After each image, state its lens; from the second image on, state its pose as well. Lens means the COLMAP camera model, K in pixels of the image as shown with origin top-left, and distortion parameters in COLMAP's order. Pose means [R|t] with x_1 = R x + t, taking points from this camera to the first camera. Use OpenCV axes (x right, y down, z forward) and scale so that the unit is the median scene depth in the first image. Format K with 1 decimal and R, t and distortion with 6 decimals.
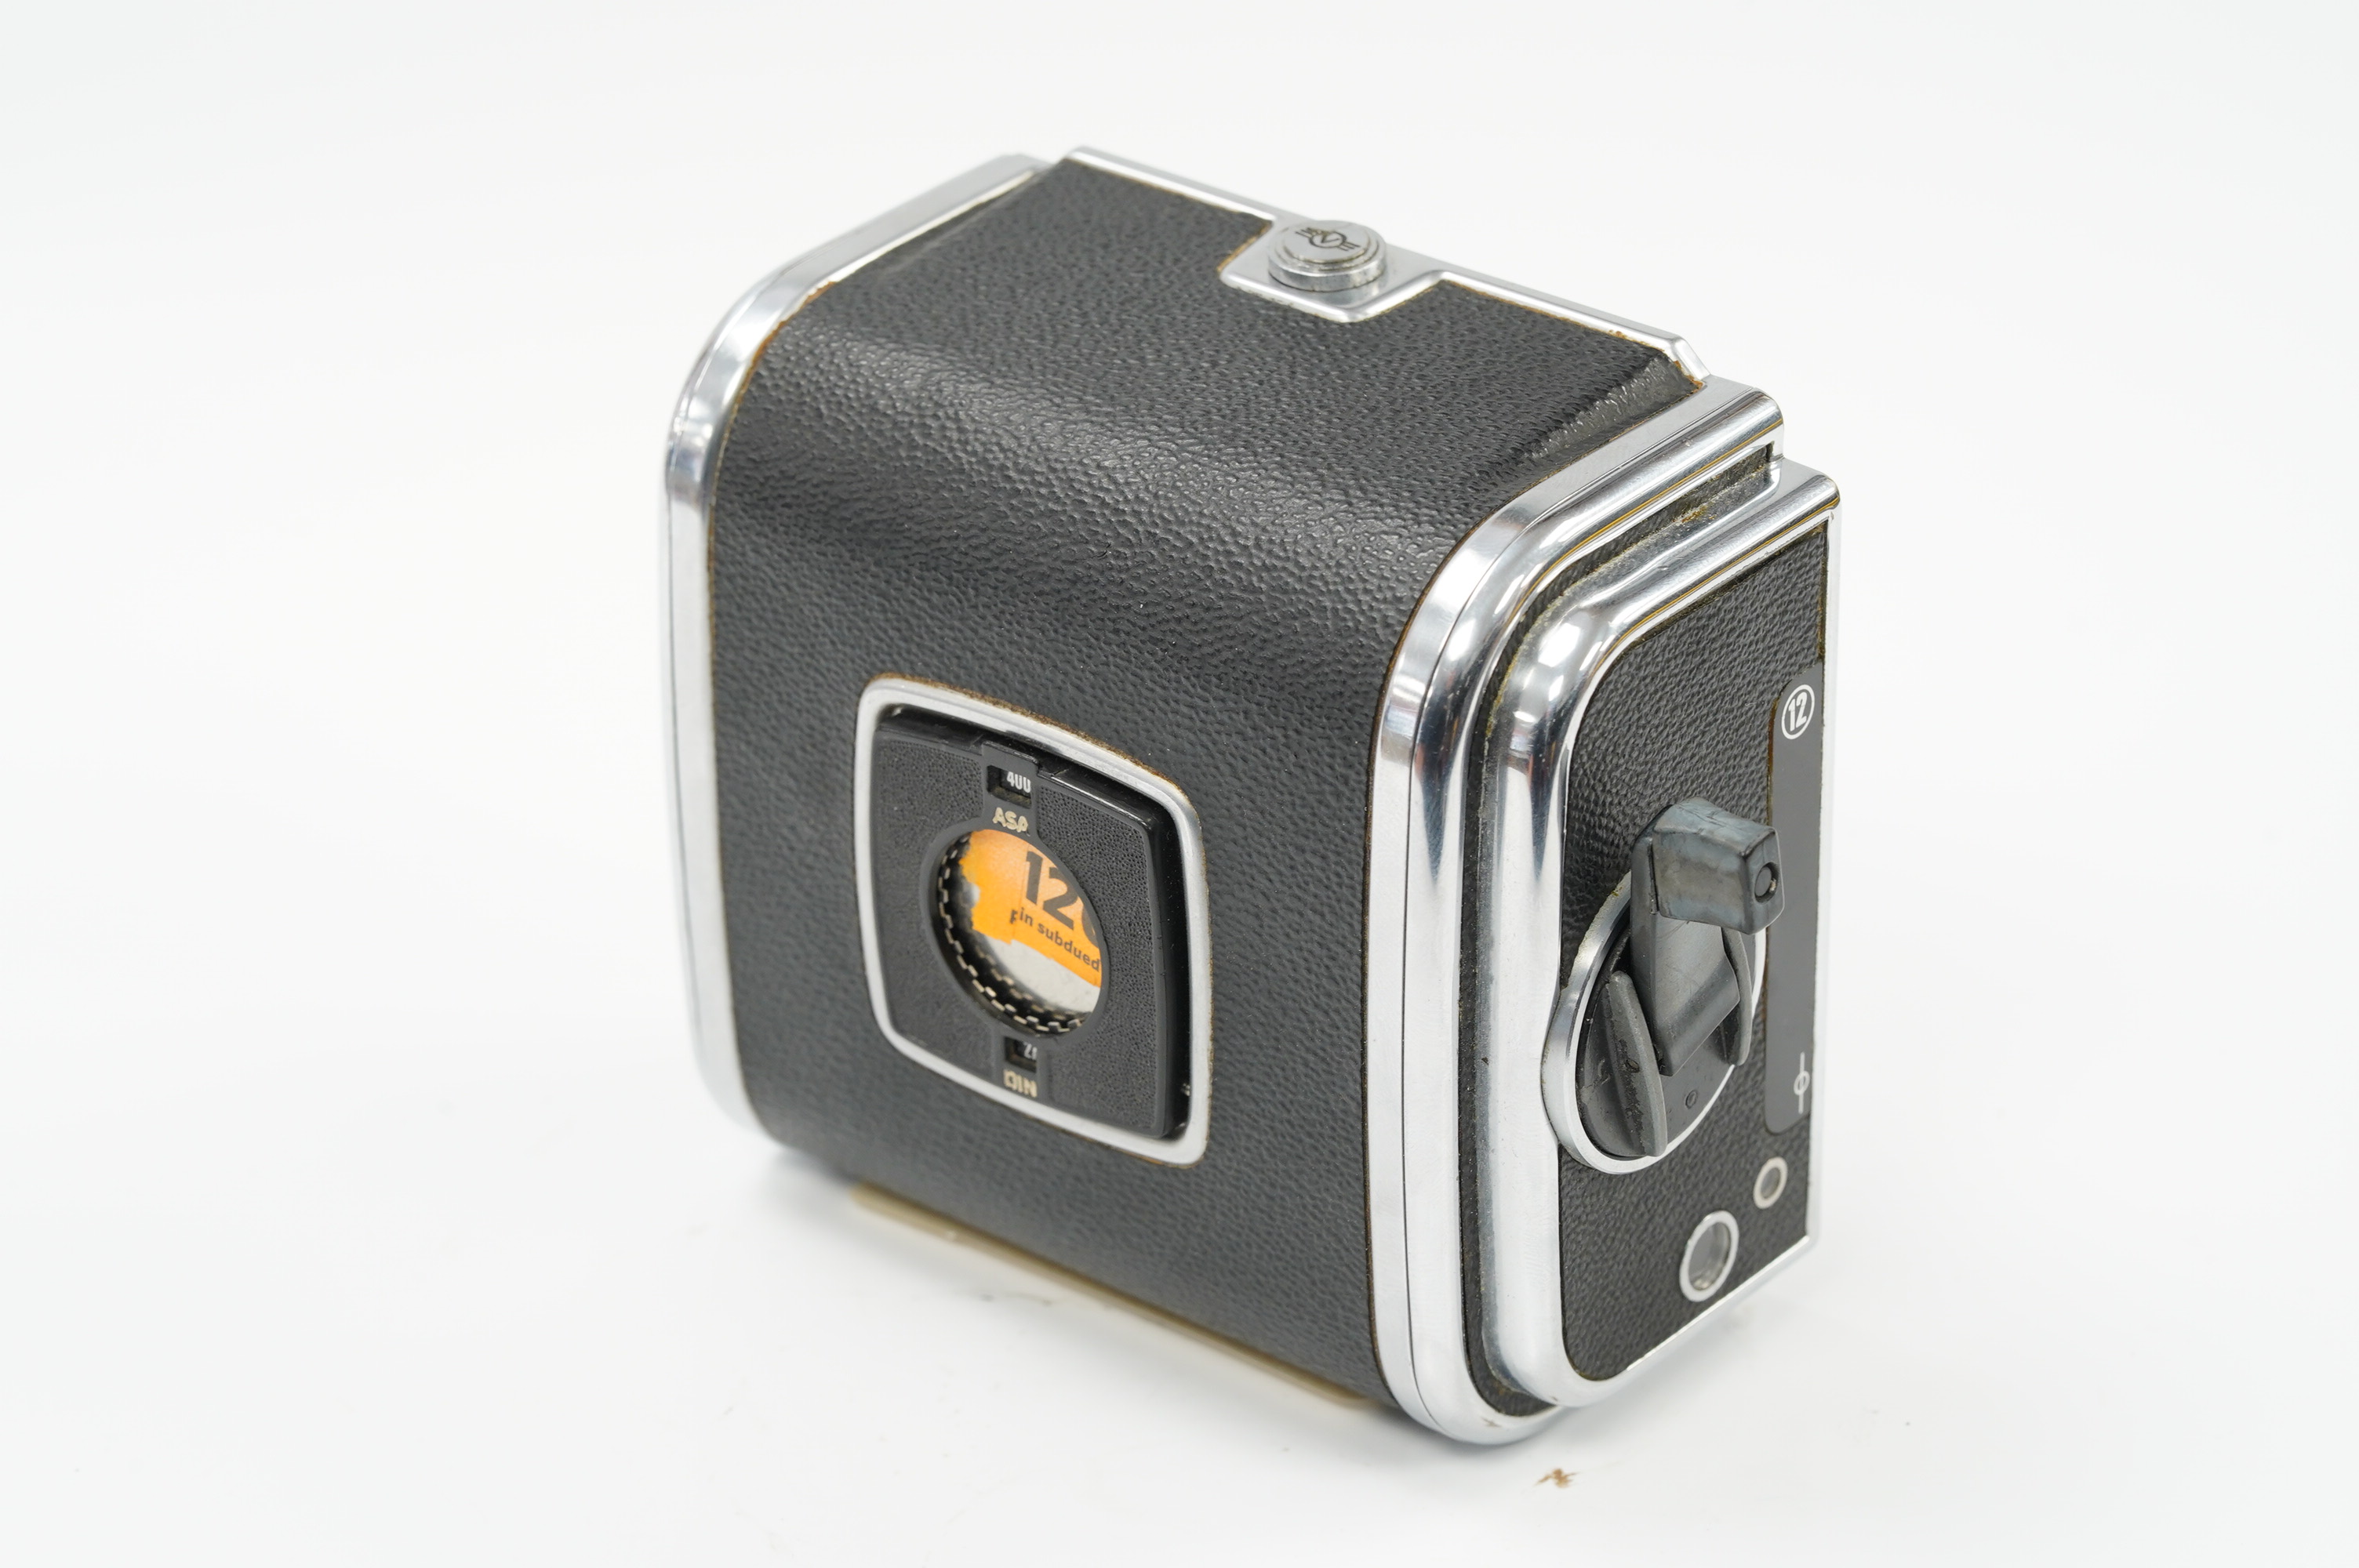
lens RADIAL K [[7463.8, 0, 1179.5], [0, 7463.8, 784.0], [0, 0, 1]] dist [-0.037930, -0.582899]
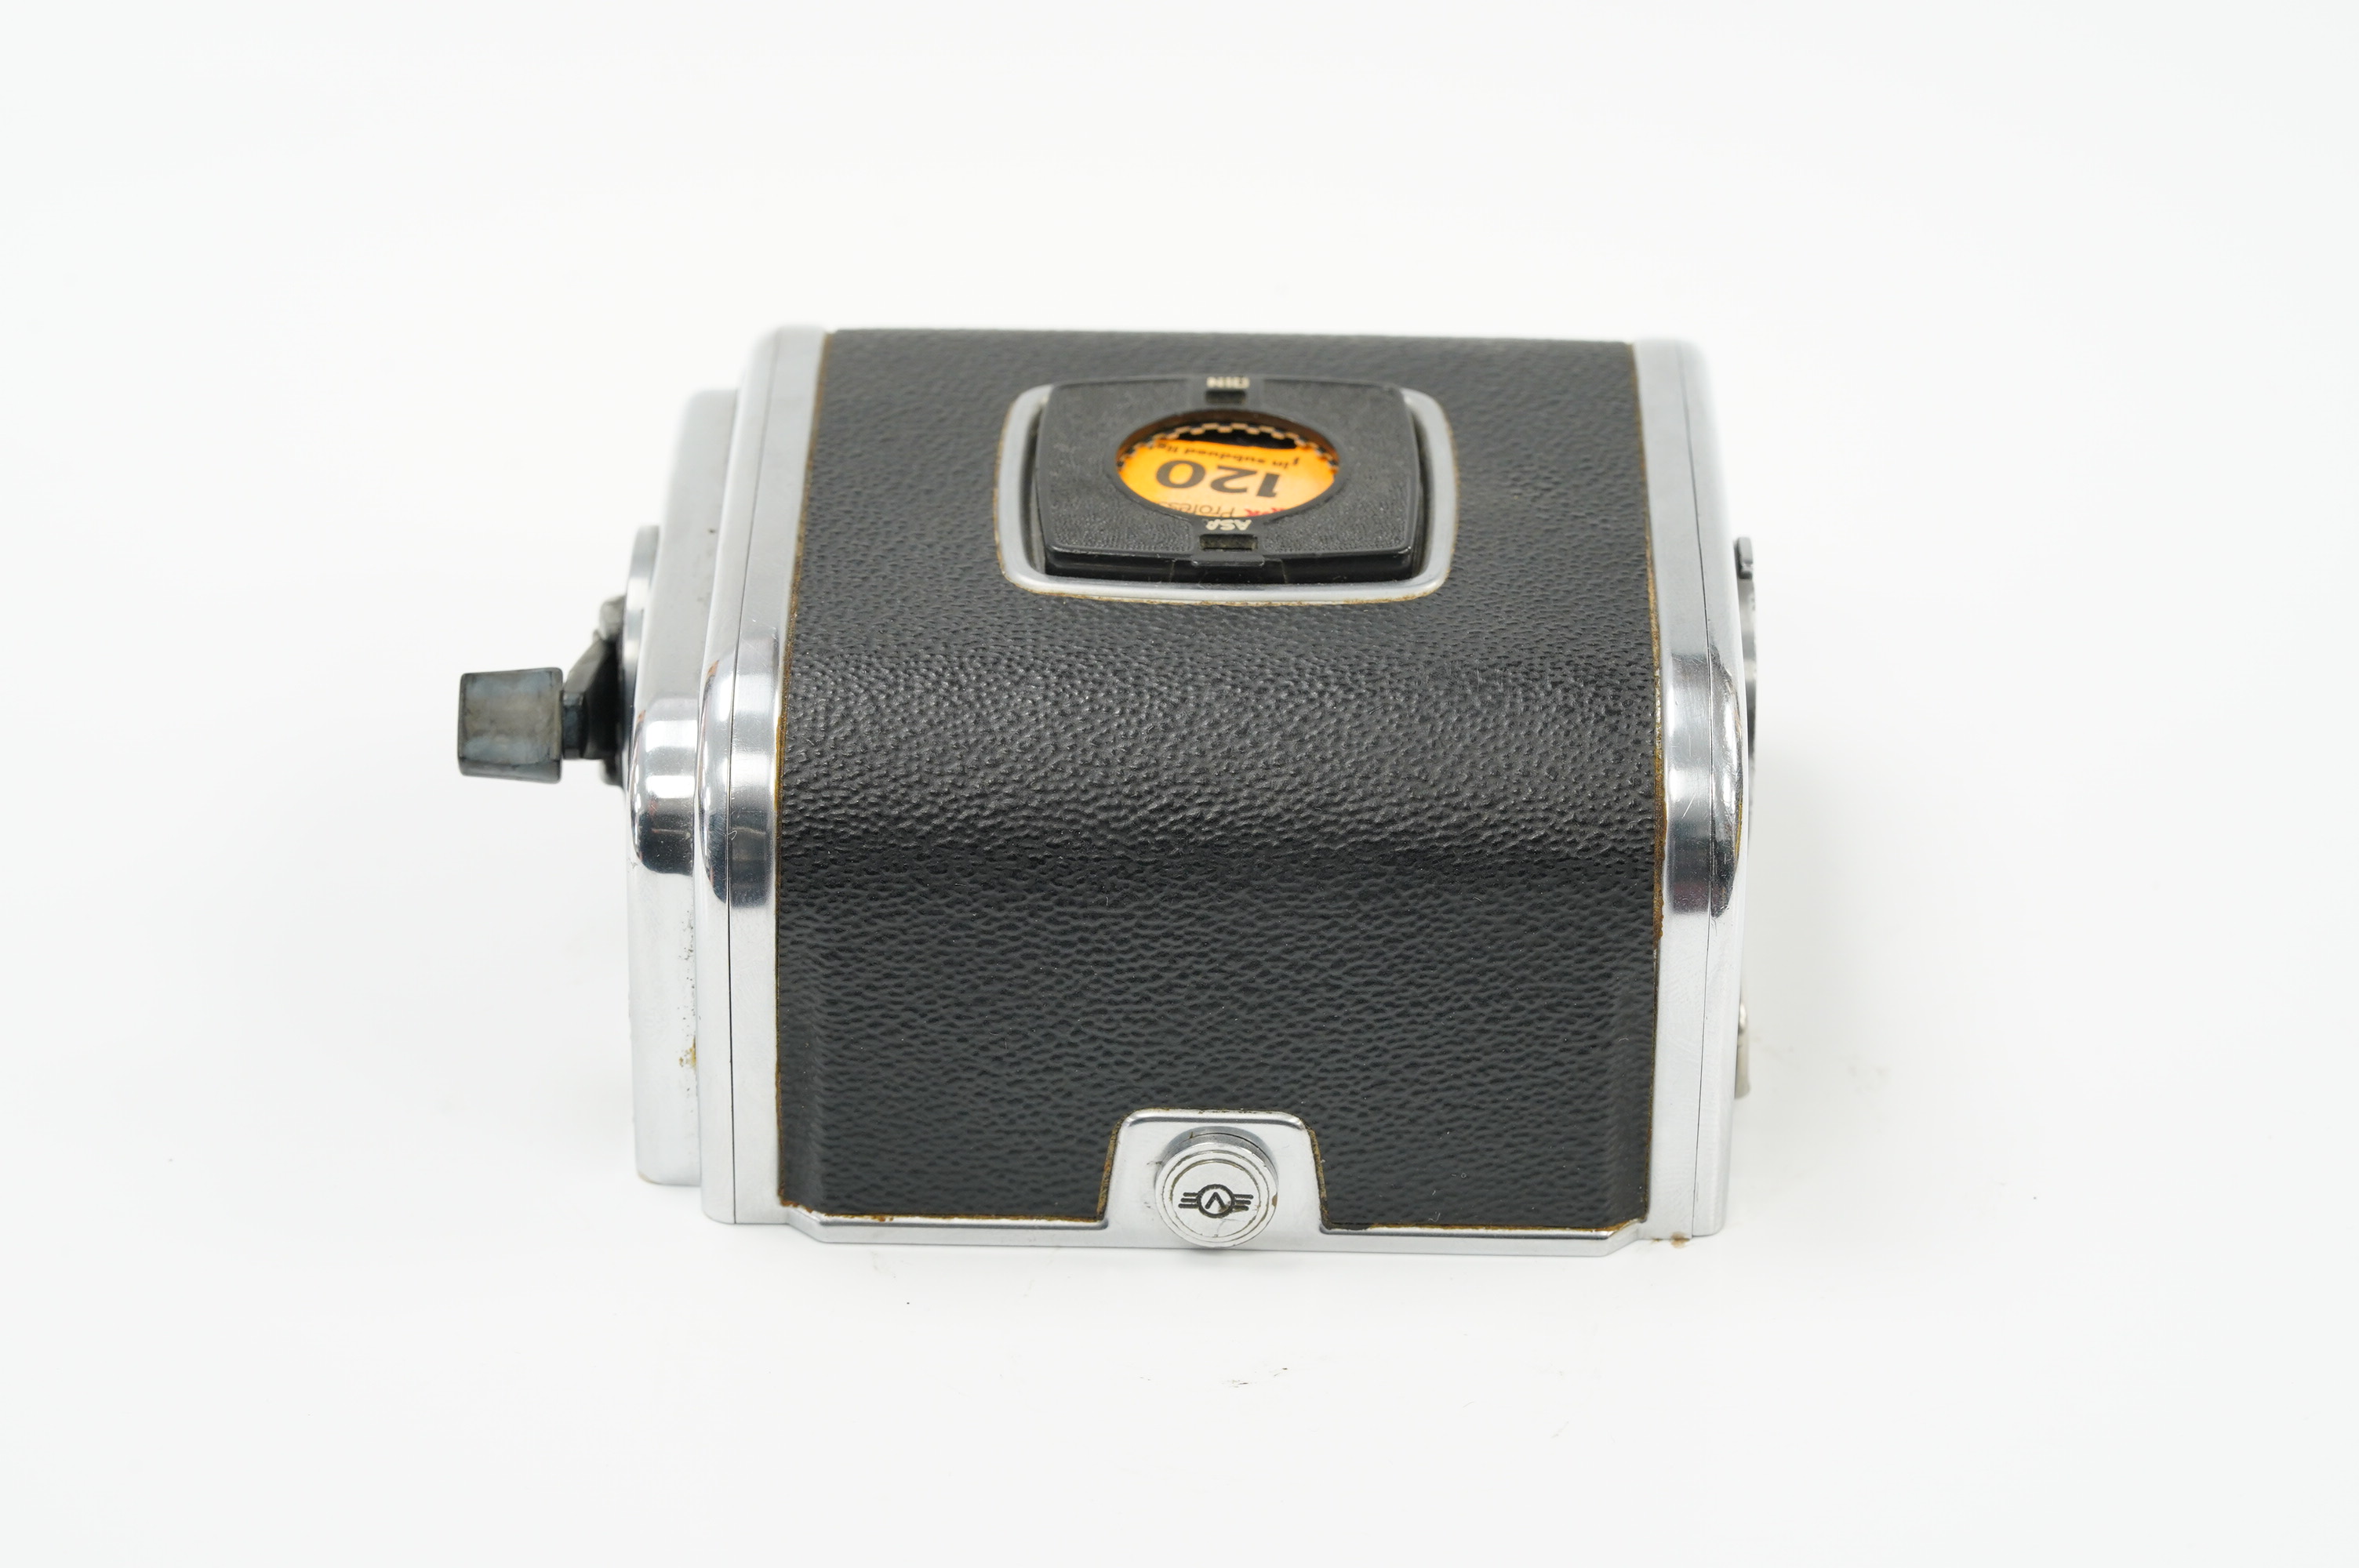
lens RADIAL K [[7463.8, 0, 1179.5], [0, 7463.8, 784.0], [0, 0, 1]] dist [-0.037930, -0.582899]
pose [[-0.781724, 0.521615, 0.341797, -0.341807], [-0.277089, -0.781529, 0.558959, -0.580699], [0.558685, 0.342243, 0.755474, 0.247053]]
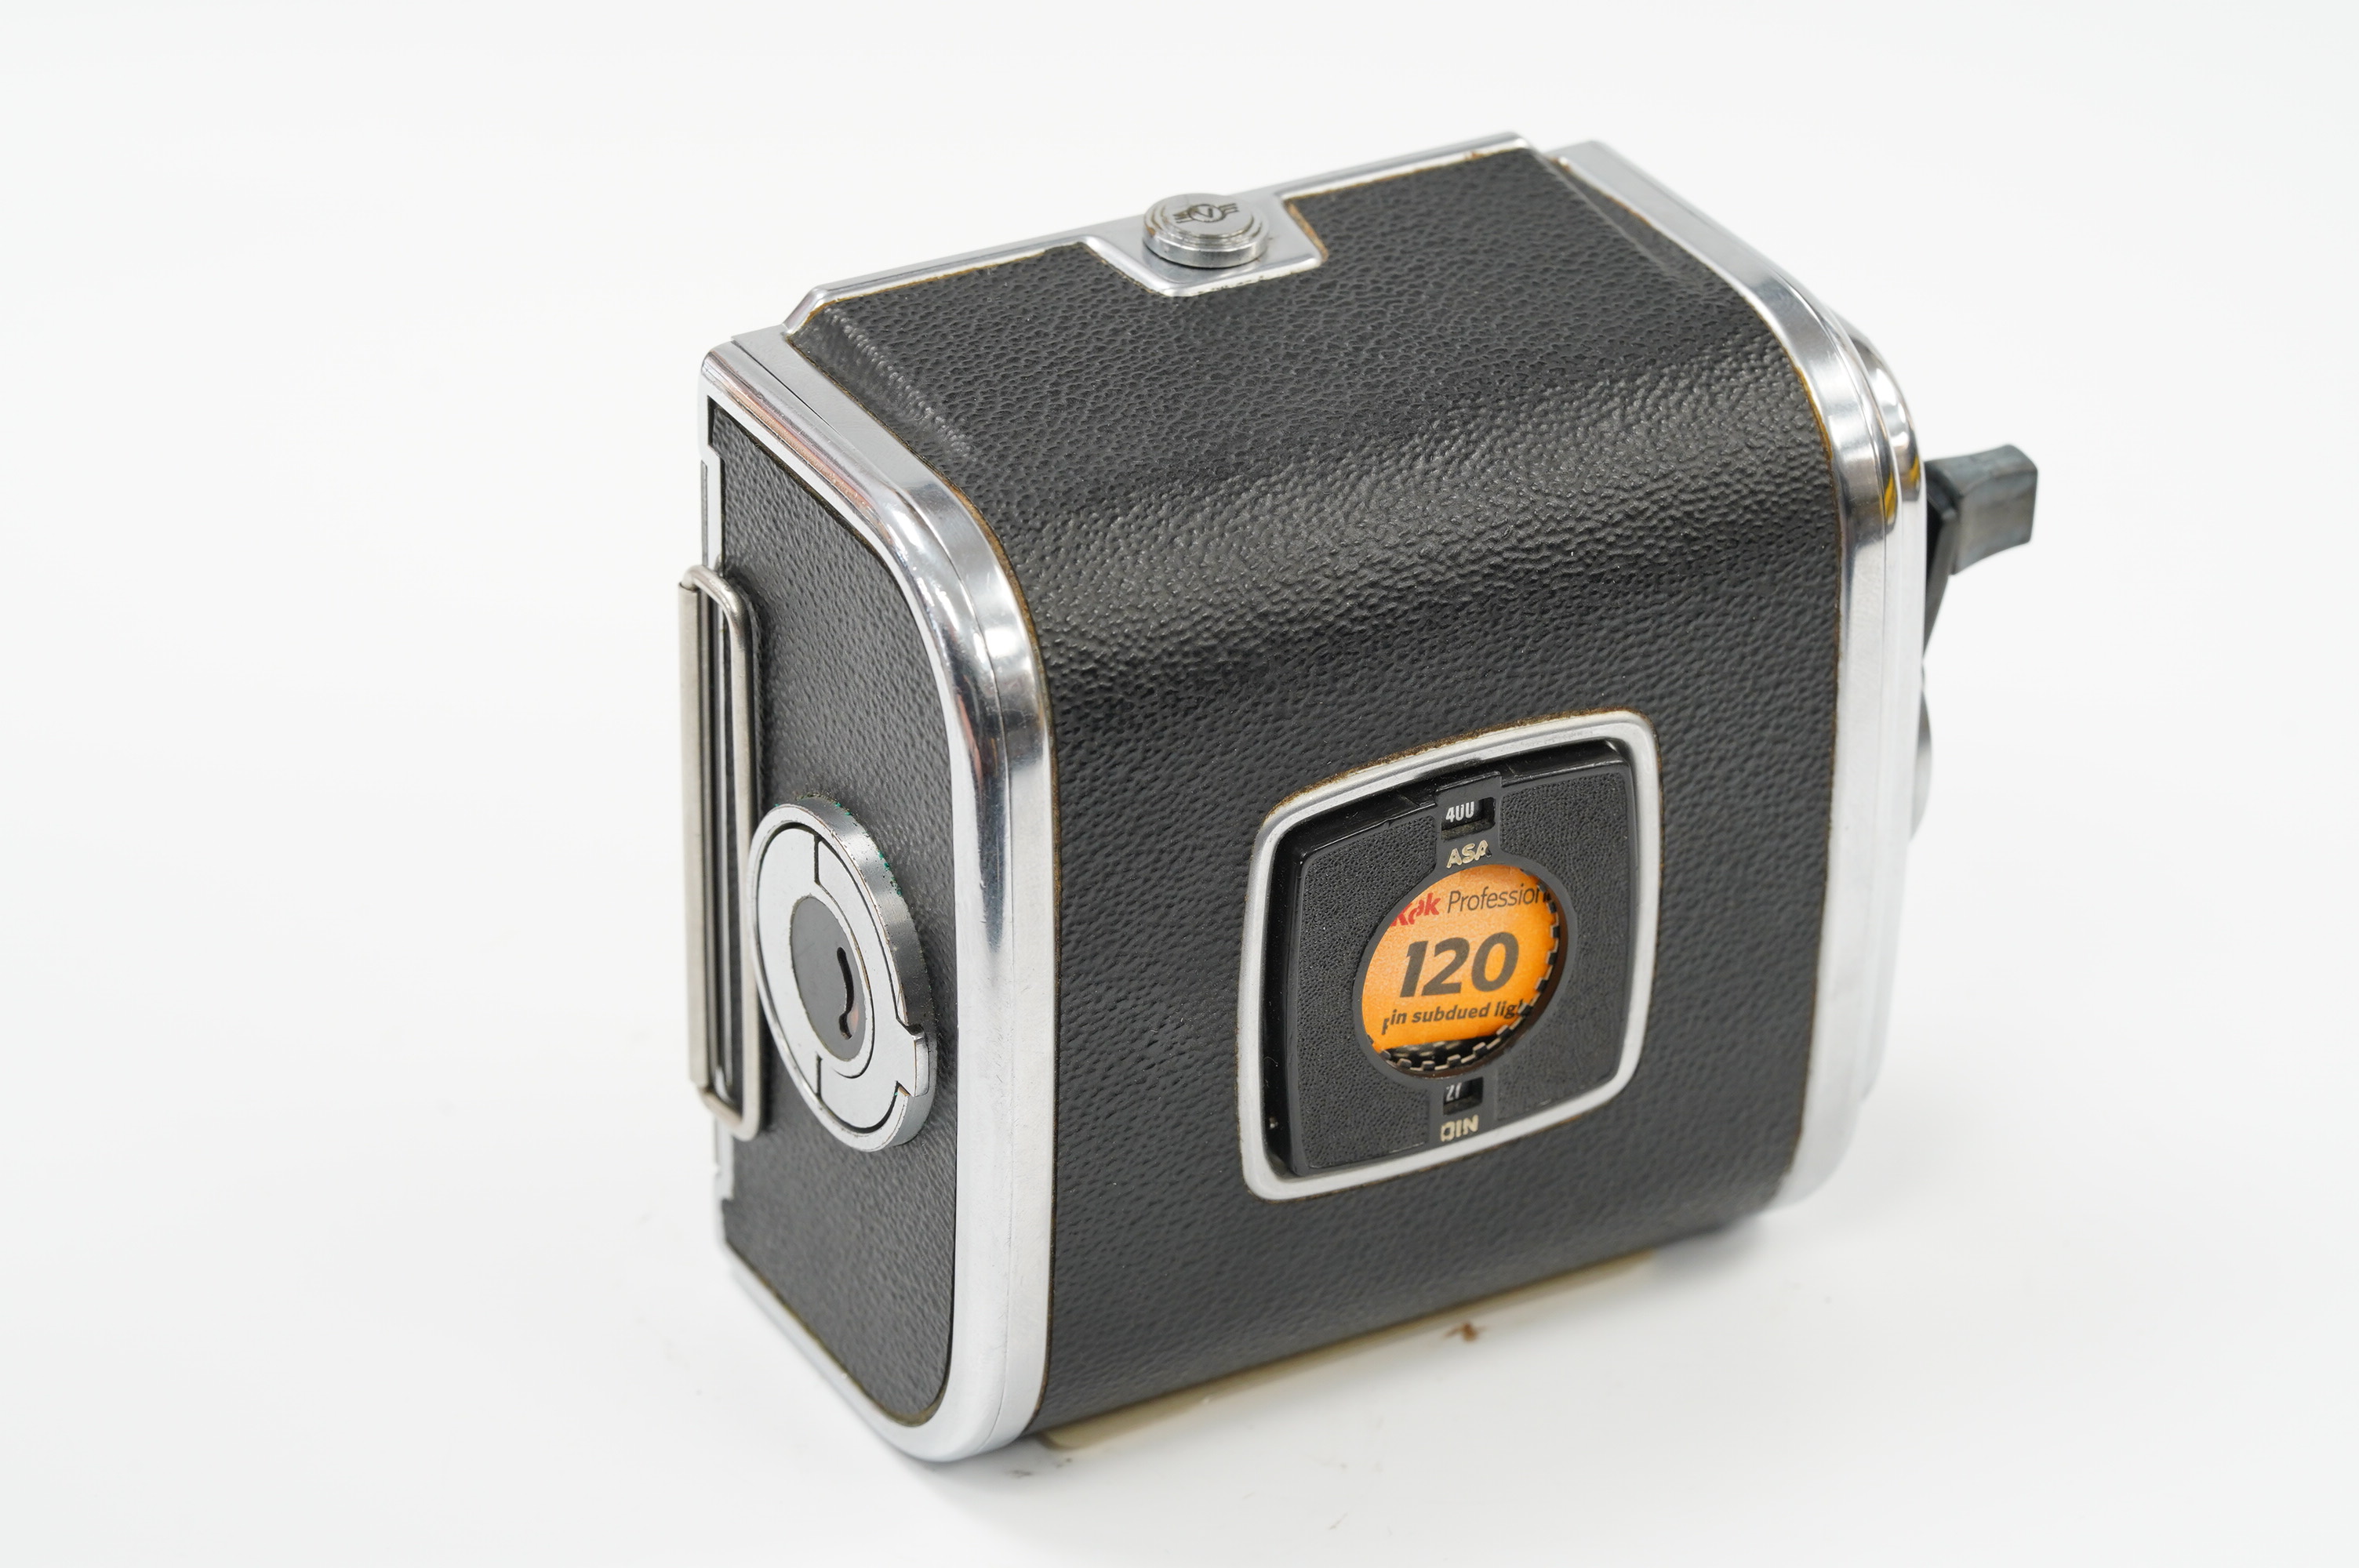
lens RADIAL K [[7463.8, 0, 1179.5], [0, 7463.8, 784.0], [0, 0, 1]] dist [-0.037930, -0.582899]
pose [[0.365621, -0.441366, 0.819461, -0.801860], [0.429649, 0.861037, 0.272061, -0.273908], [-0.825665, 0.252610, 0.504446, 0.549624]]
